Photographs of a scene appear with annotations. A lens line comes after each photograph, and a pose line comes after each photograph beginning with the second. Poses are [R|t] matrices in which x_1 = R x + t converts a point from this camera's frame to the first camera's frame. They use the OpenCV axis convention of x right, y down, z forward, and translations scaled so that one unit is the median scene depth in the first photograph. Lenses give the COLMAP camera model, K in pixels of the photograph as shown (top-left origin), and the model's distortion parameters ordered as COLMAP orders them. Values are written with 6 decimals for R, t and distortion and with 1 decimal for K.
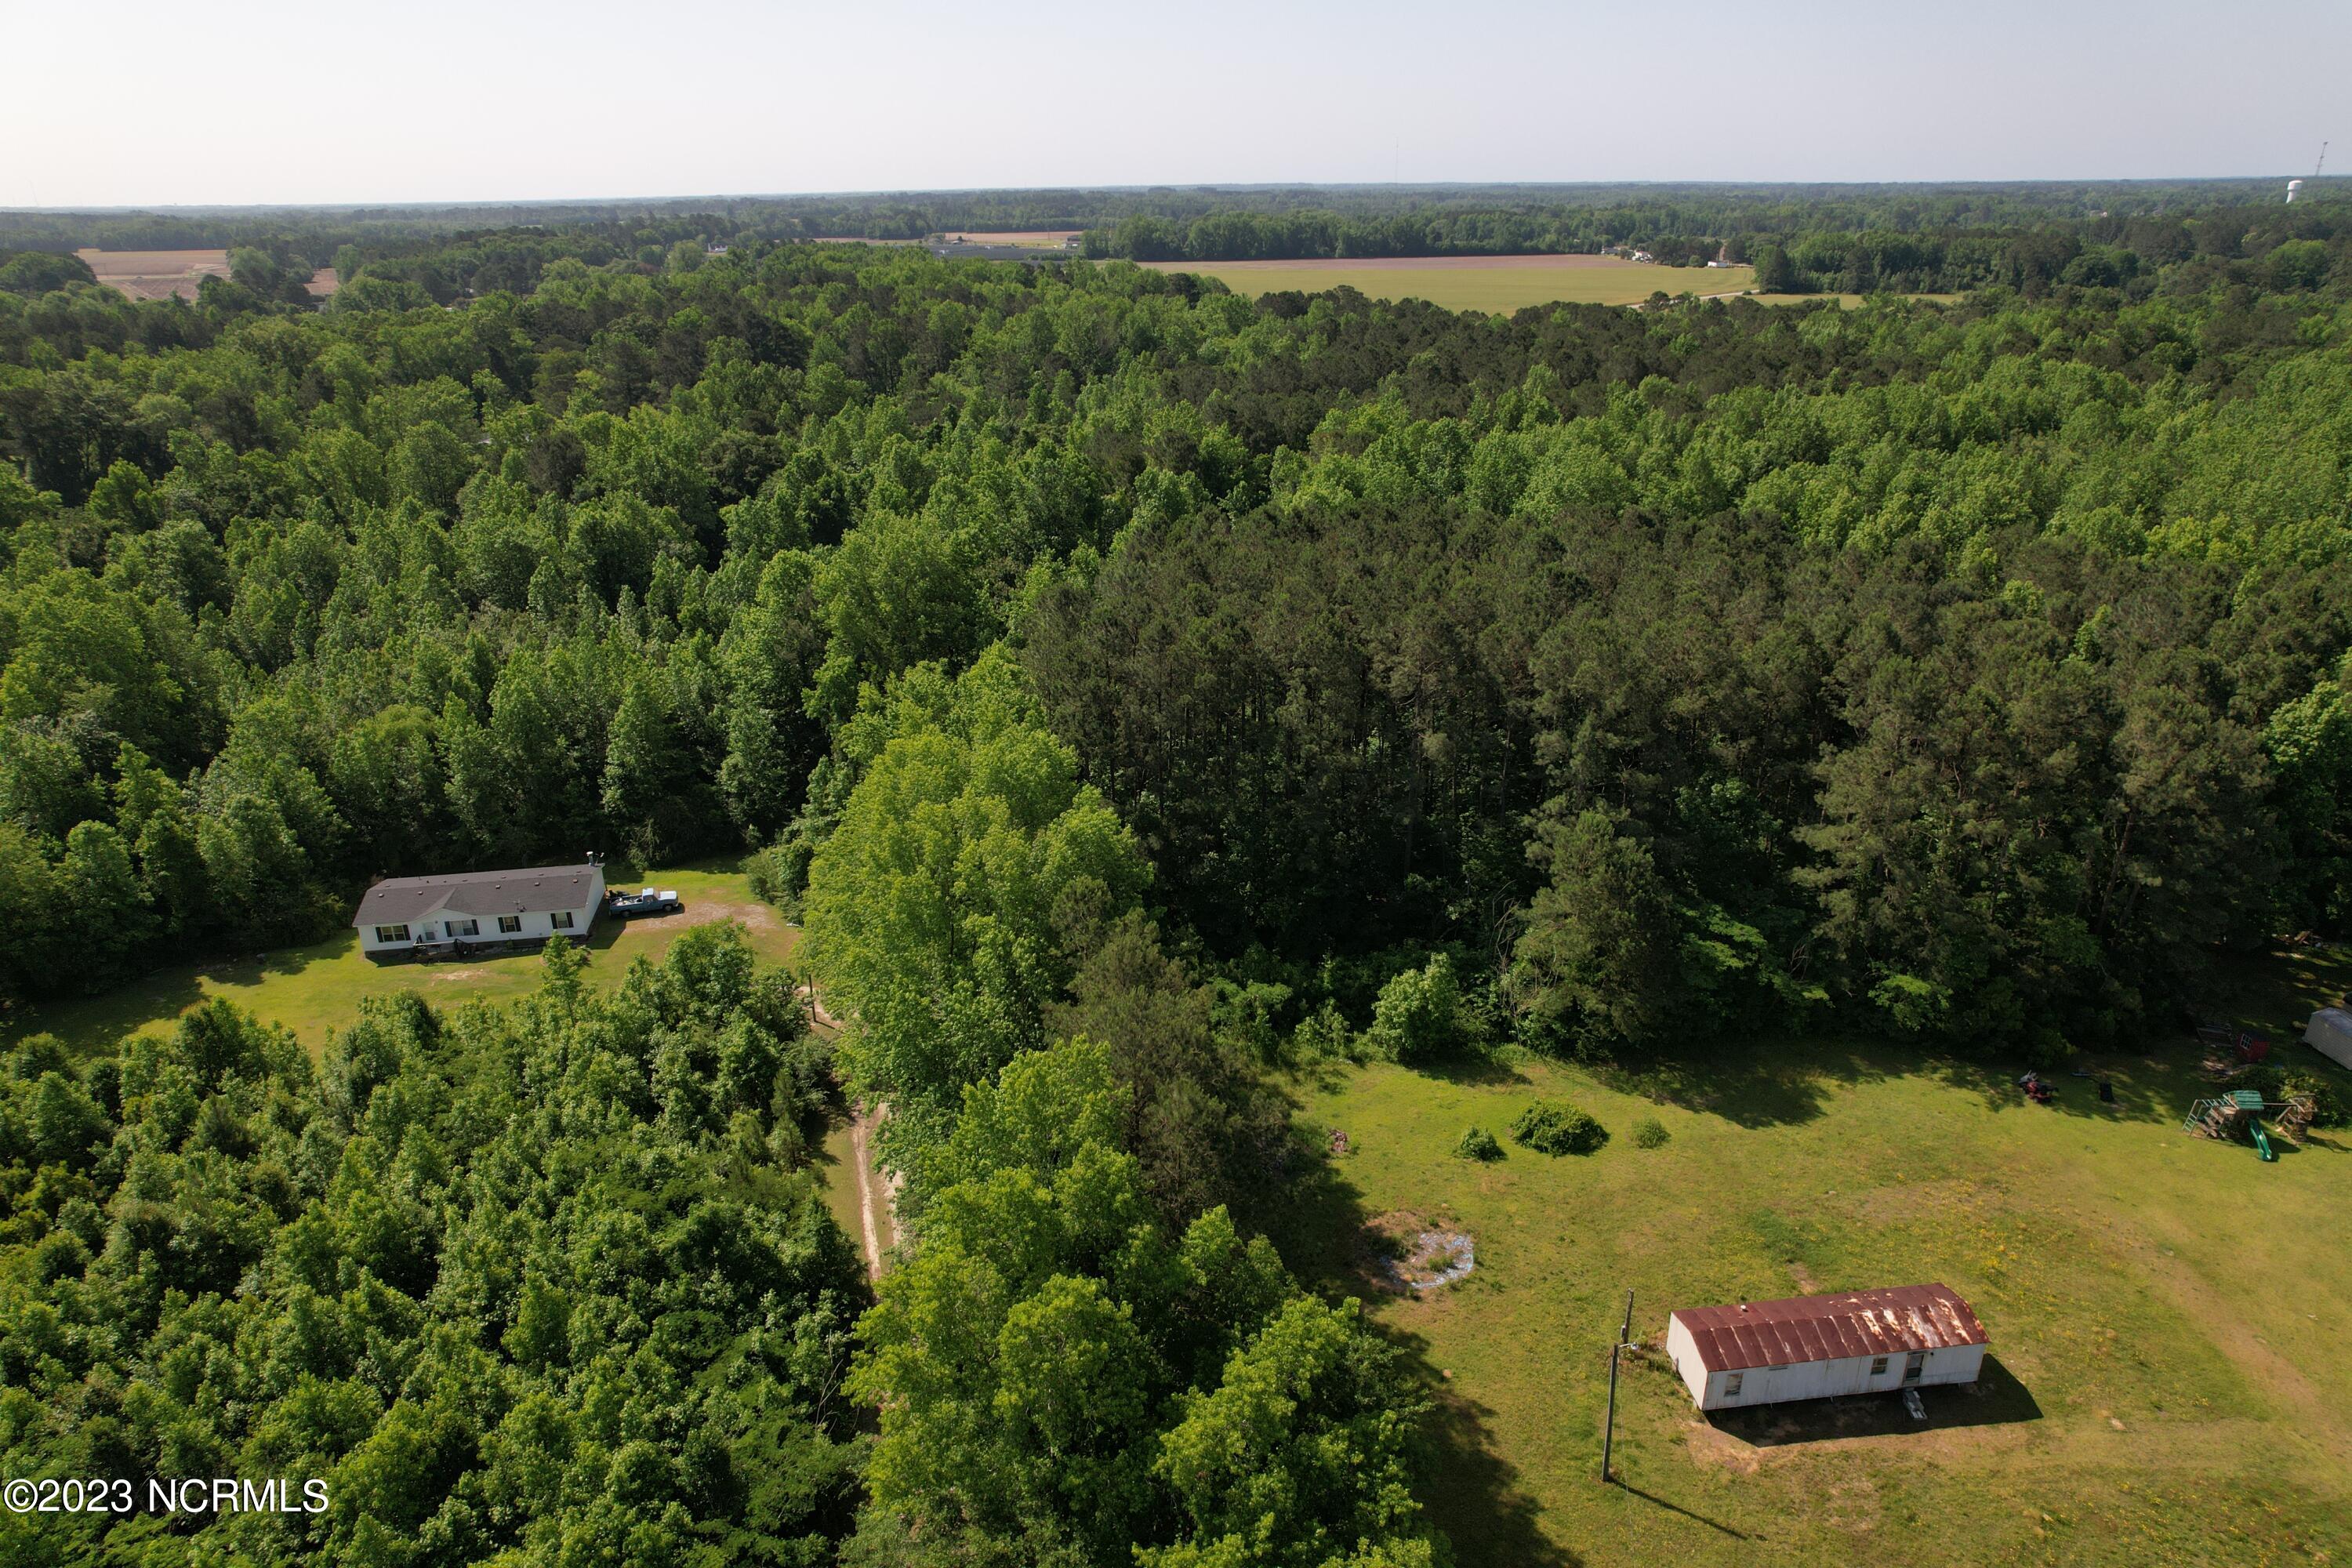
lens RADIAL K [[1500.0, 0, 1176.0], [0, 1500.0, 784.0], [0, 0, 1]] dist [-0.081281, 0.077225]
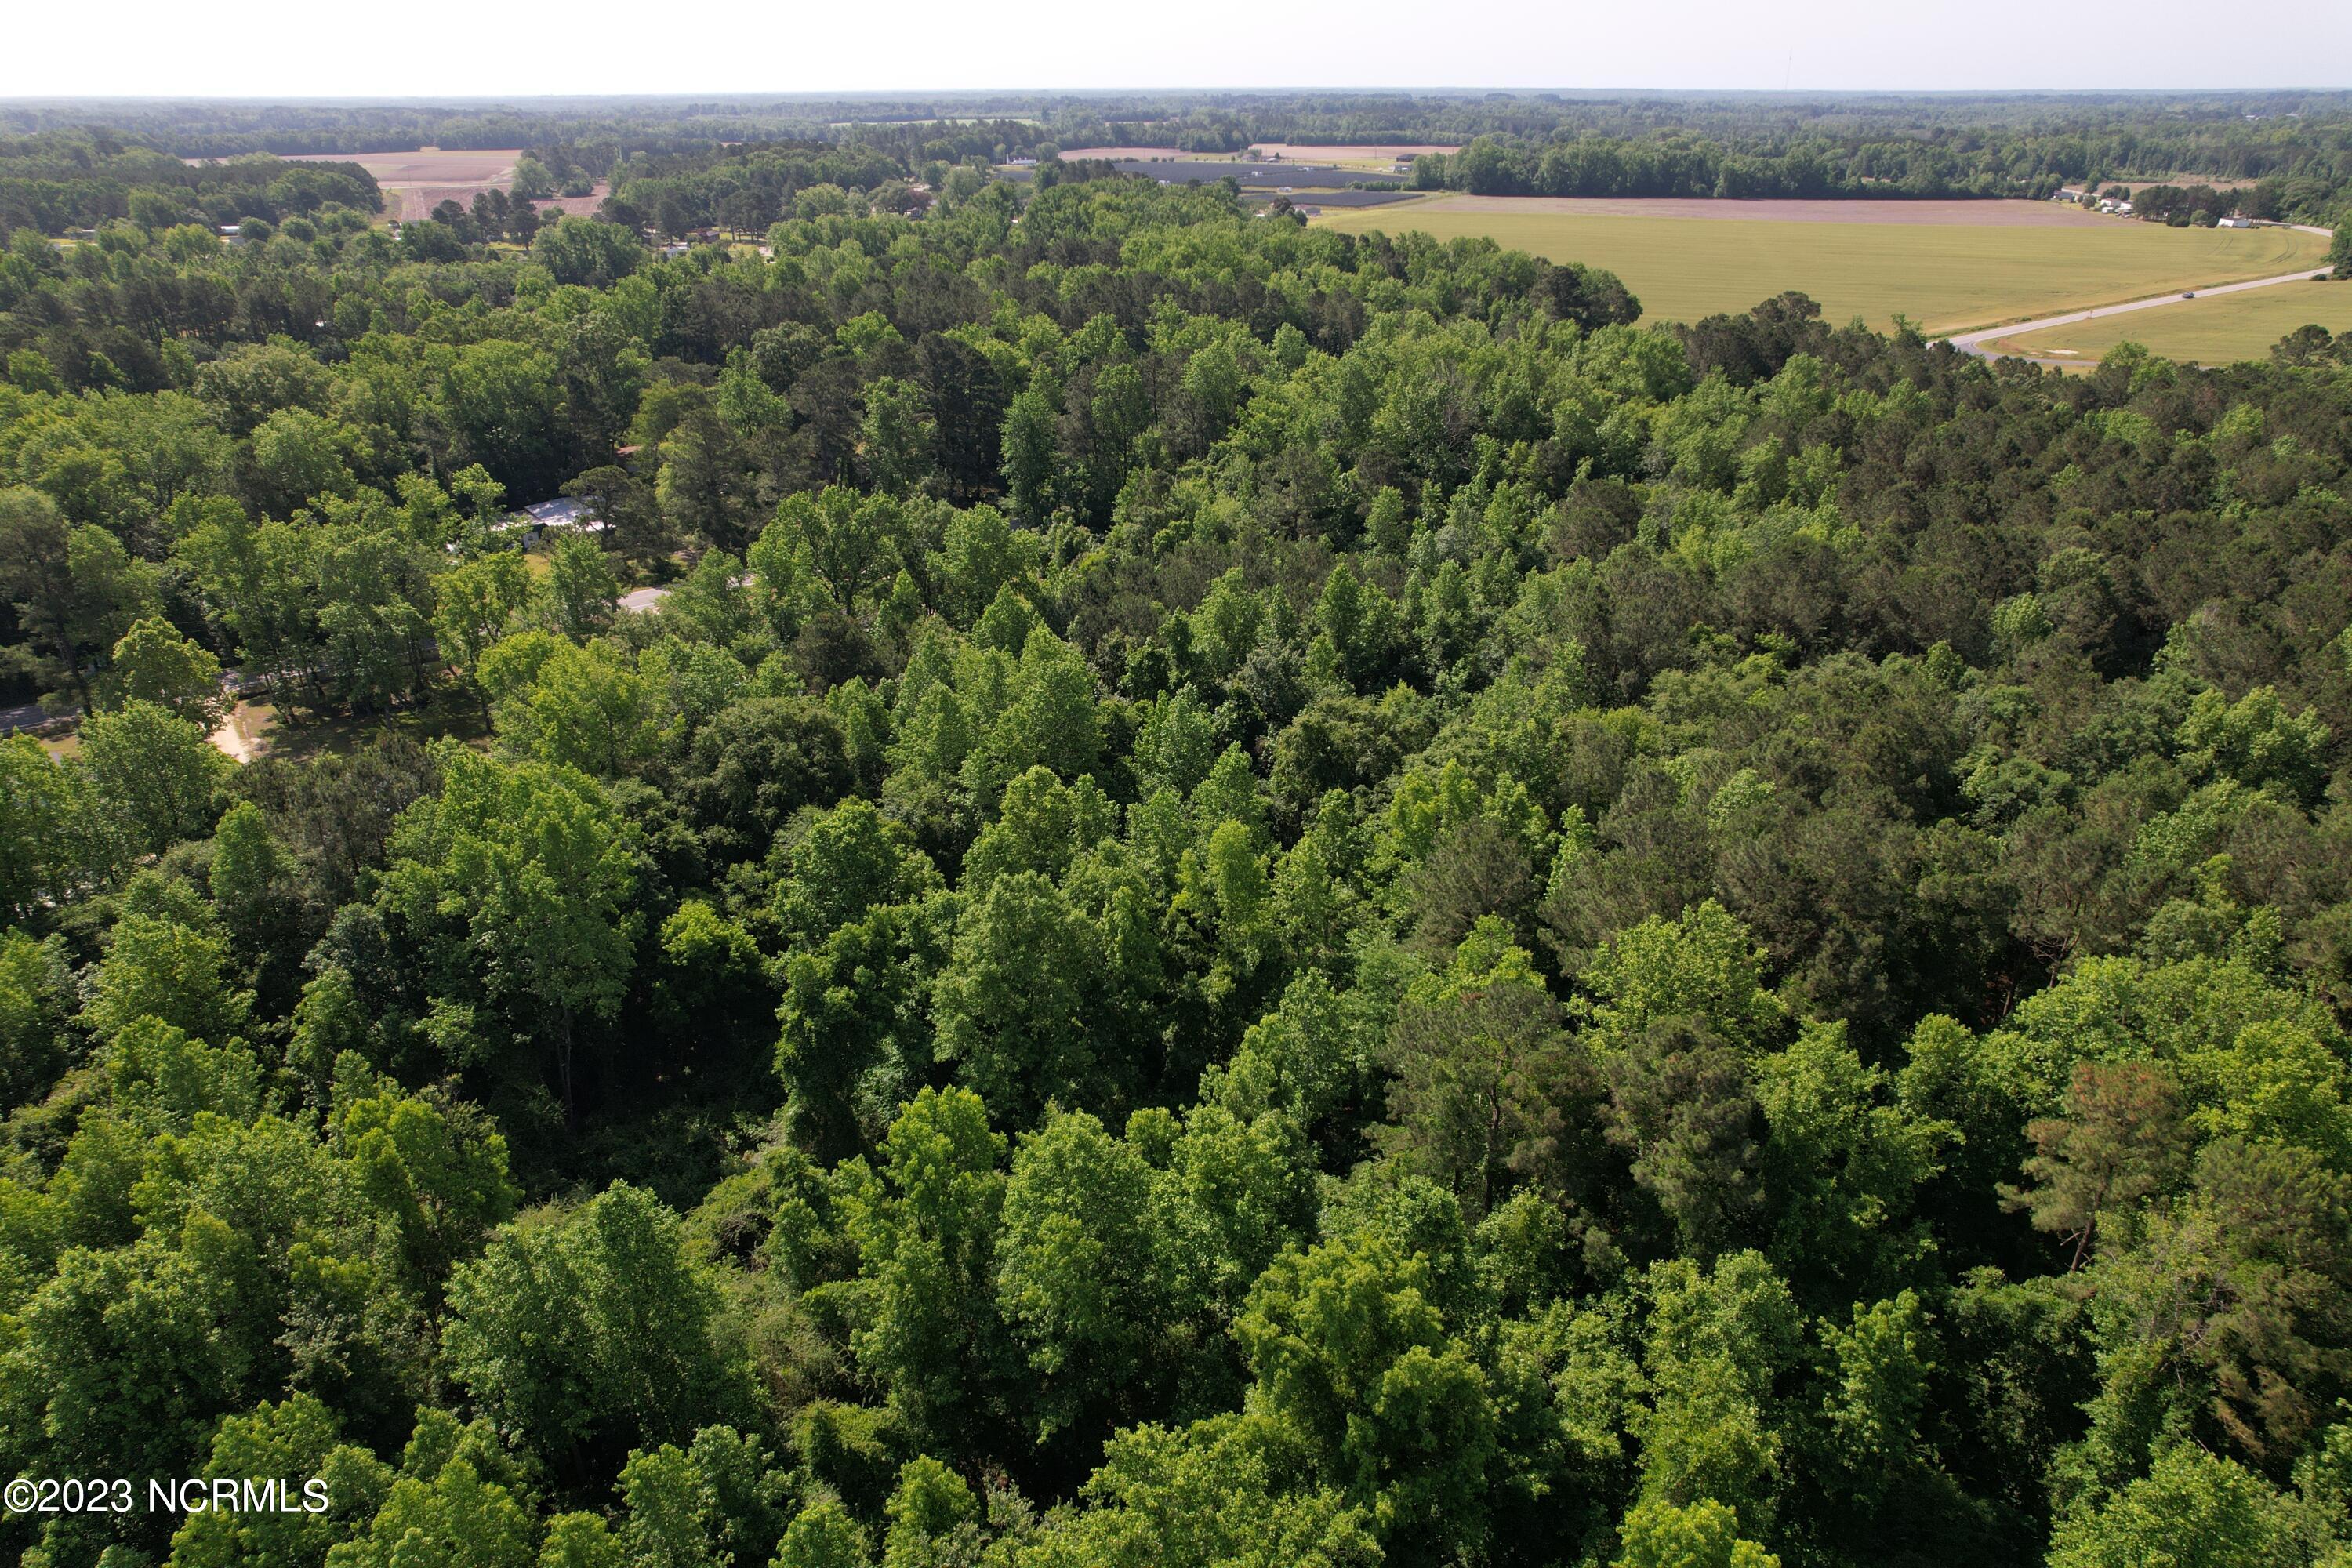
lens RADIAL K [[1500.0, 0, 1176.0], [0, 1500.0, 784.0], [0, 0, 1]] dist [-0.081281, 0.077225]
pose [[0.979427, 0.095621, -0.177706, -0.056537], [-0.085018, 0.994166, 0.066372, -0.267275], [0.183016, -0.049898, 0.981843, 0.531542]]
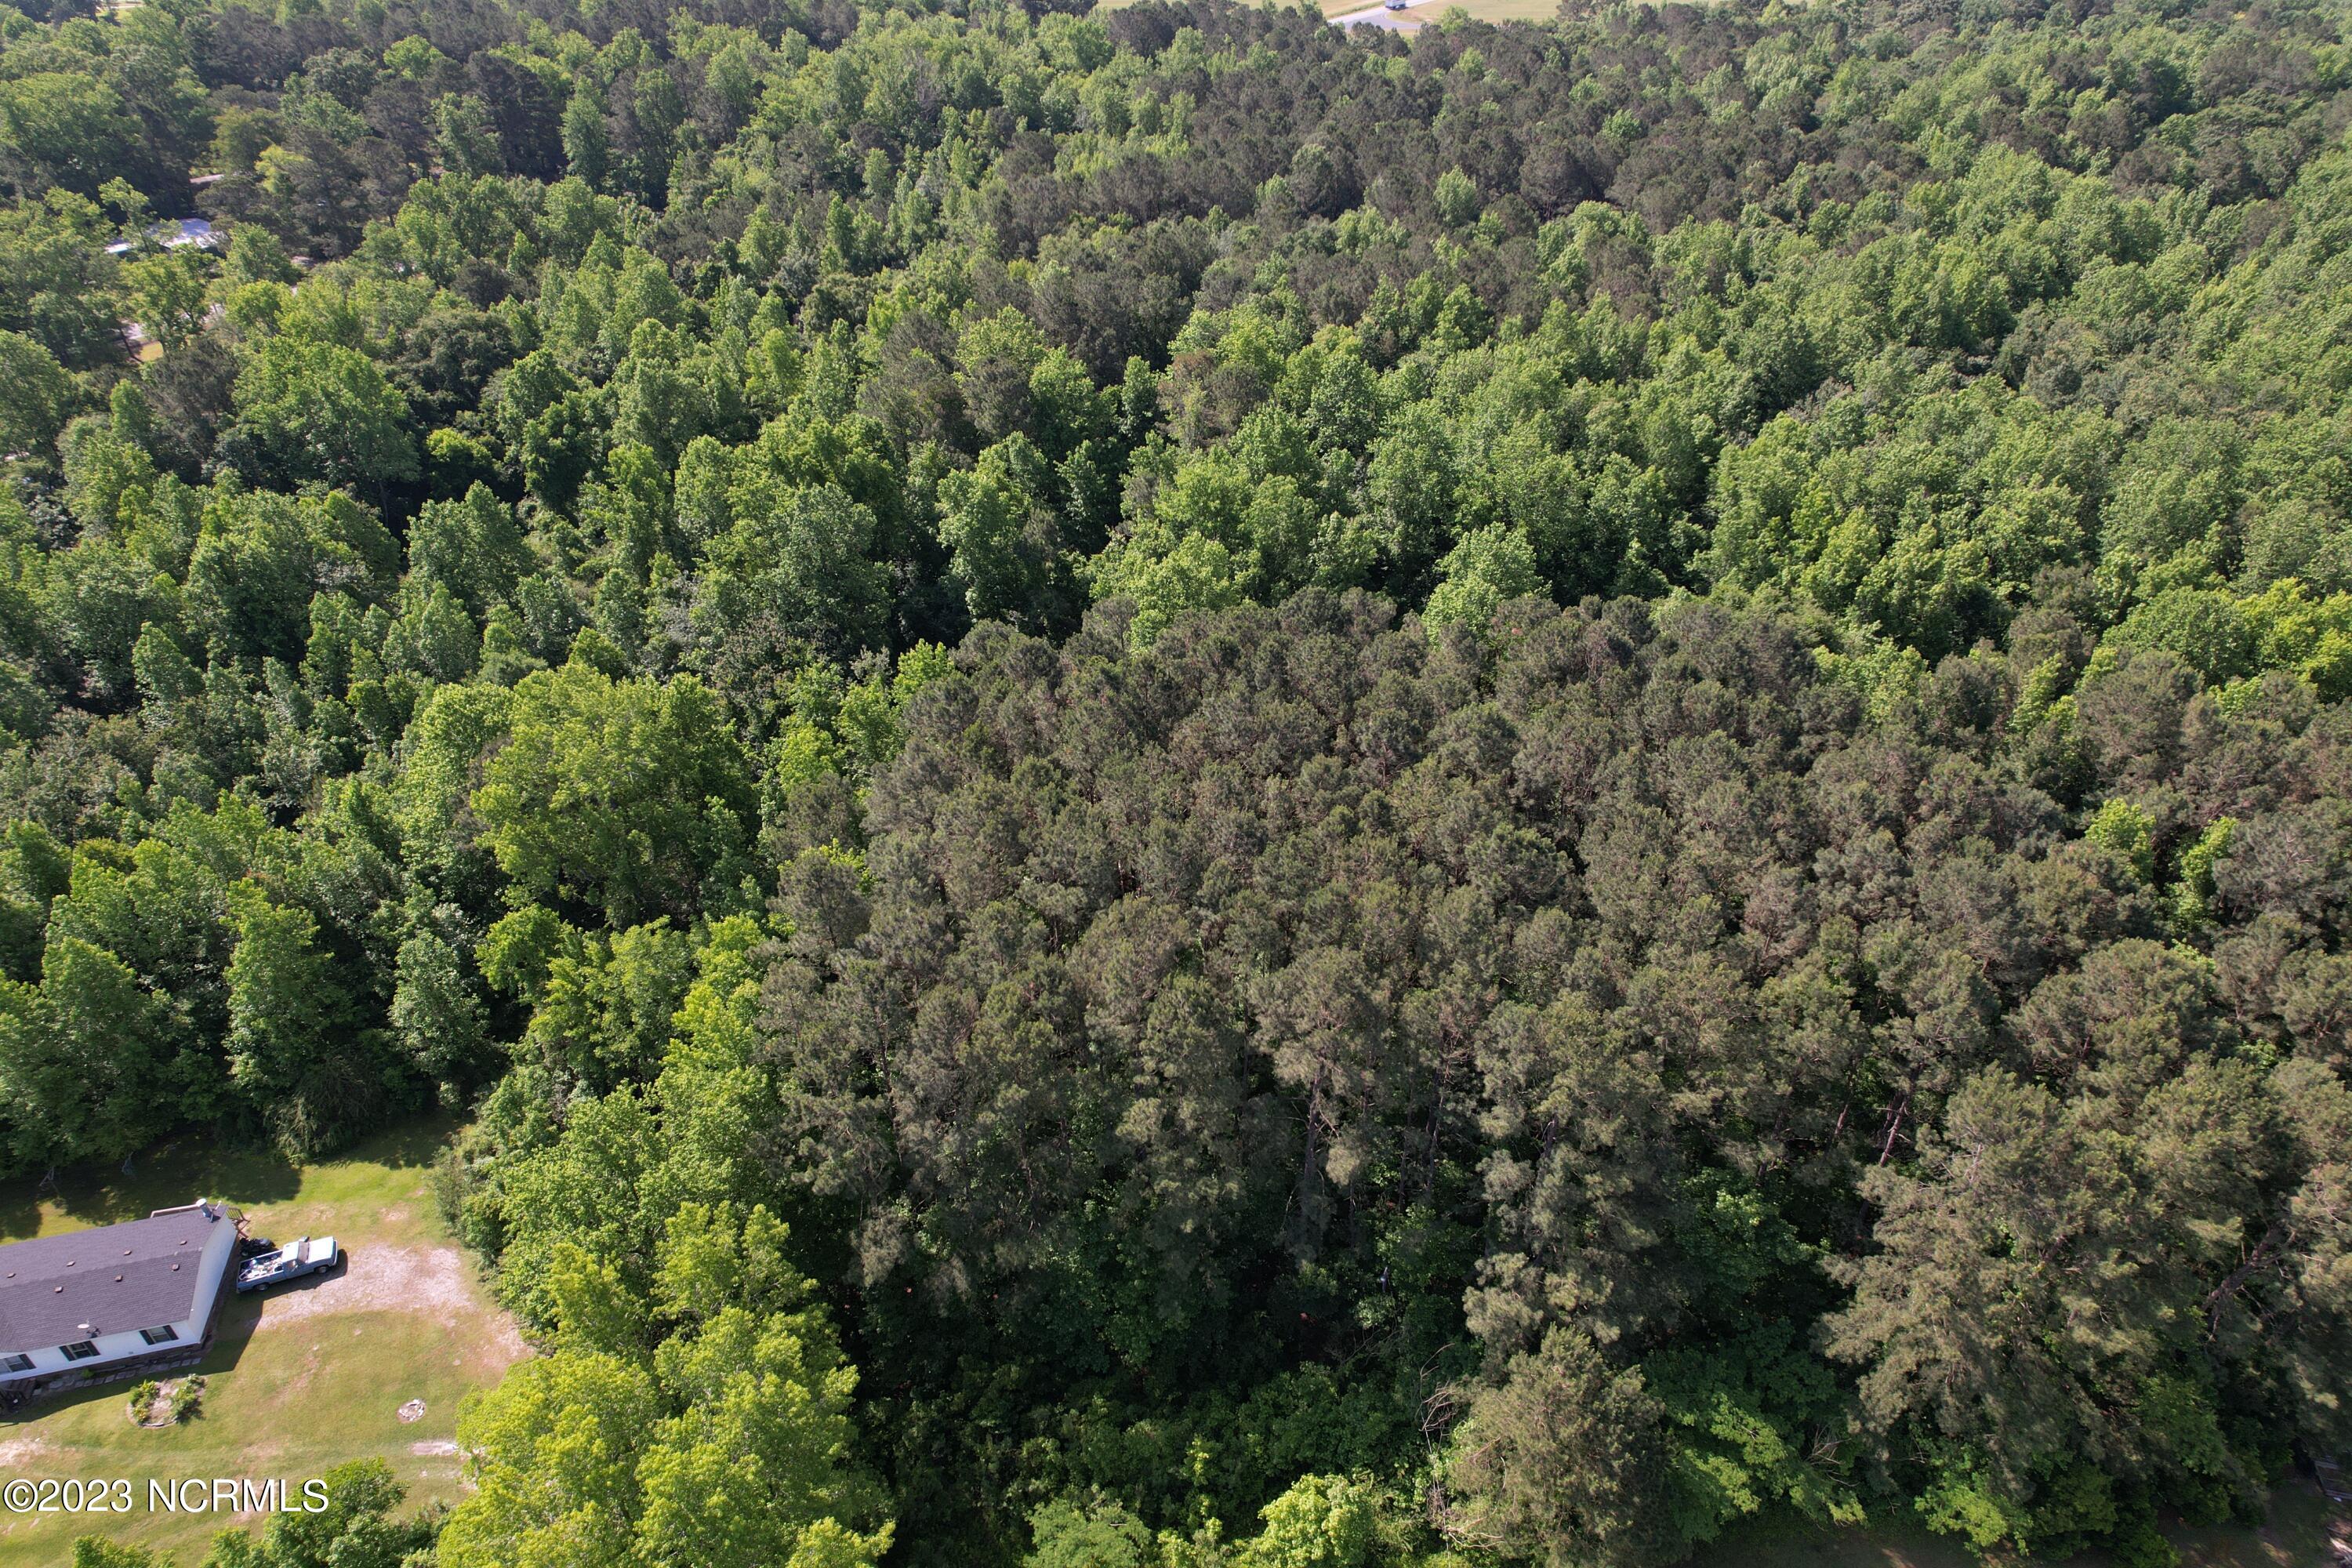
lens RADIAL K [[1500.0, 0, 1176.0], [0, 1500.0, 784.0], [0, 0, 1]] dist [-0.081281, 0.077225]
pose [[0.996563, -0.042800, 0.070928, 0.023744], [0.025468, 0.973021, 0.229306, -0.169037], [-0.078829, -0.226711, 0.970767, 0.165396]]
